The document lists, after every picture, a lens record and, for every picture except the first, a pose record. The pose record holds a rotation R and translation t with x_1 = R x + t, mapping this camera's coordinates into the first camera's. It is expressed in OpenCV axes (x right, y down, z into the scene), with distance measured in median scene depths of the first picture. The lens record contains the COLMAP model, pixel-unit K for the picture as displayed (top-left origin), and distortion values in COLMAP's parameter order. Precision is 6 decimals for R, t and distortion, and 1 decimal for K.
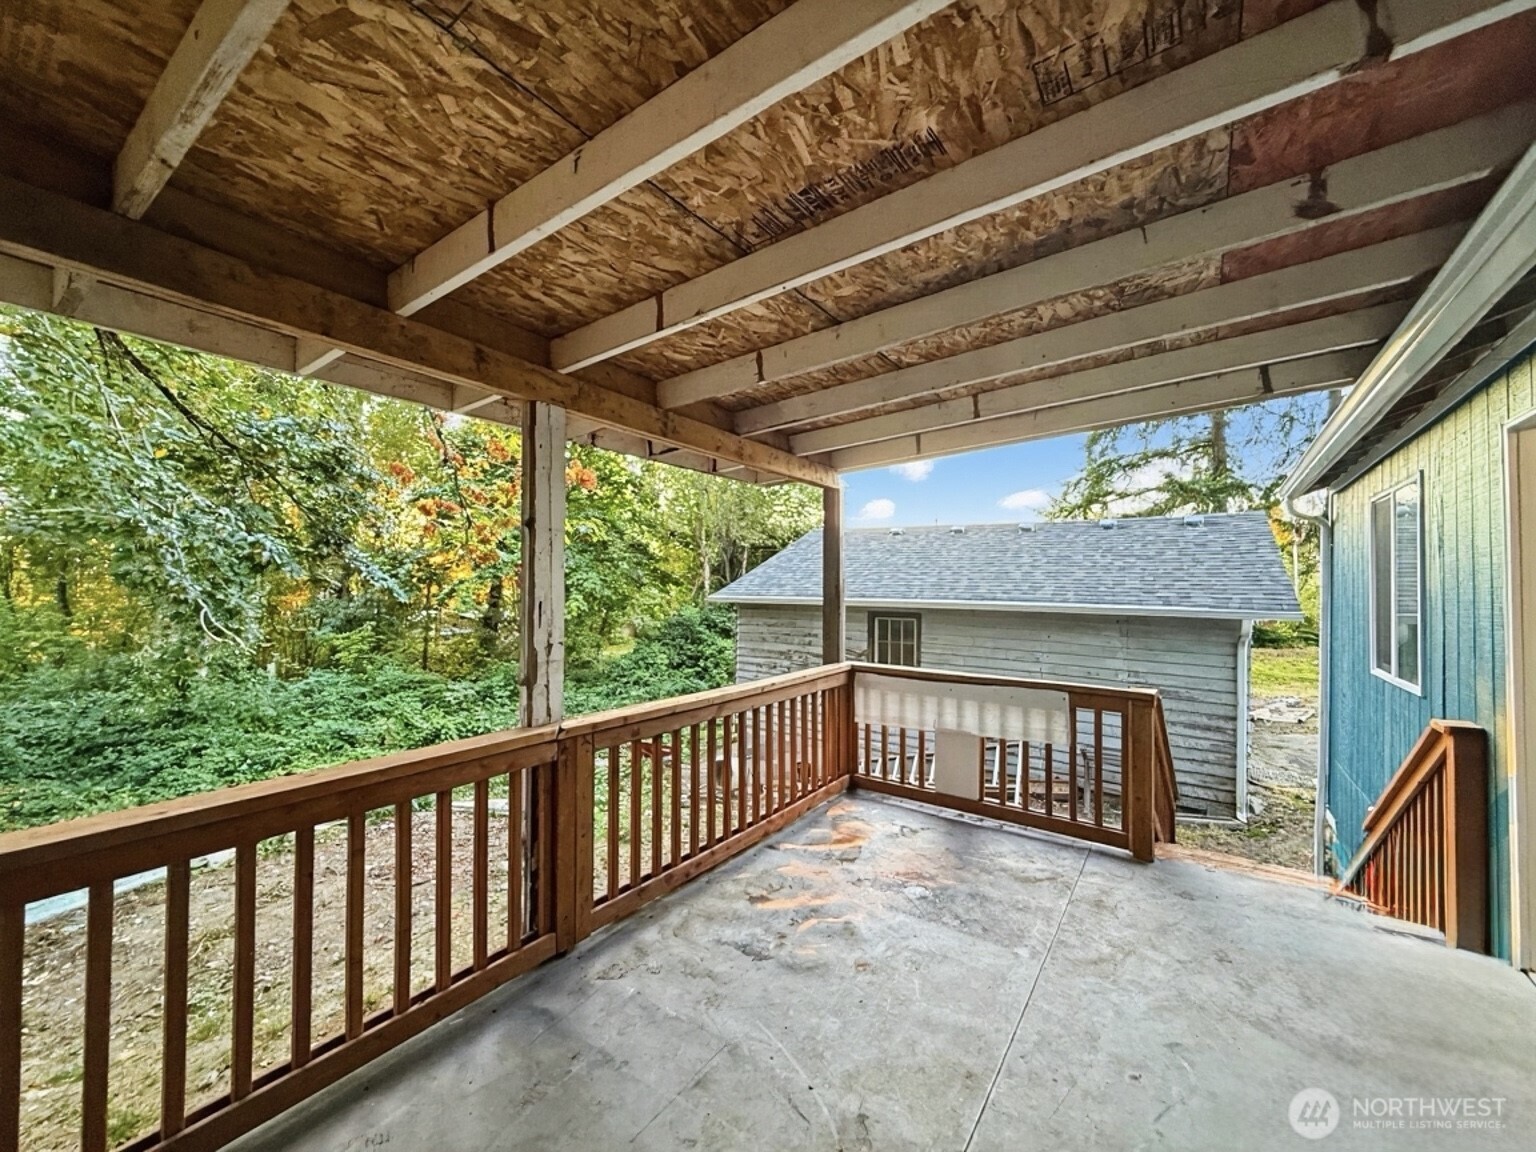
lens RADIAL K [[611.2, 0, 765.0], [0, 611.2, 577.2], [0, 0, 1]] dist [0.000039, -0.000066]
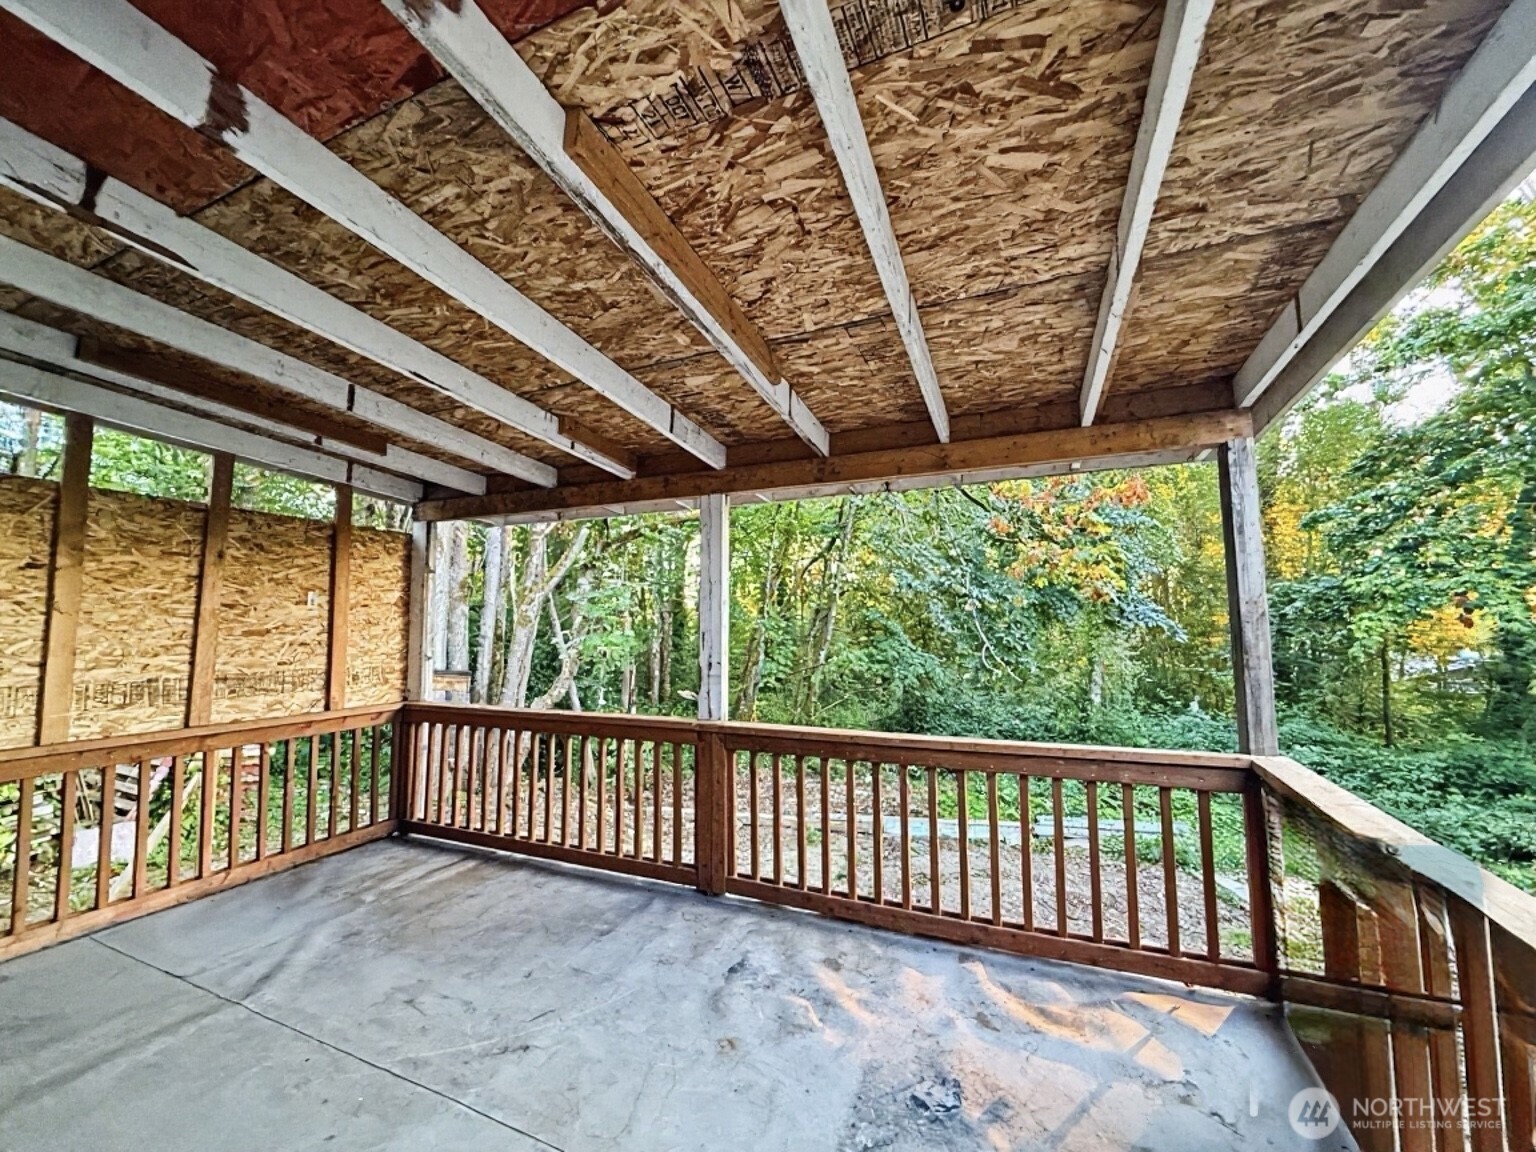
lens RADIAL K [[611.2, 0, 765.0], [0, 611.2, 577.2], [0, 0, 1]] dist [0.000039, -0.000066]
pose [[0.190894, -0.089954, -0.977480, 0.973073], [0.021912, 0.995935, -0.087374, 0.035233], [0.981366, -0.004739, 0.192089, 0.783156]]
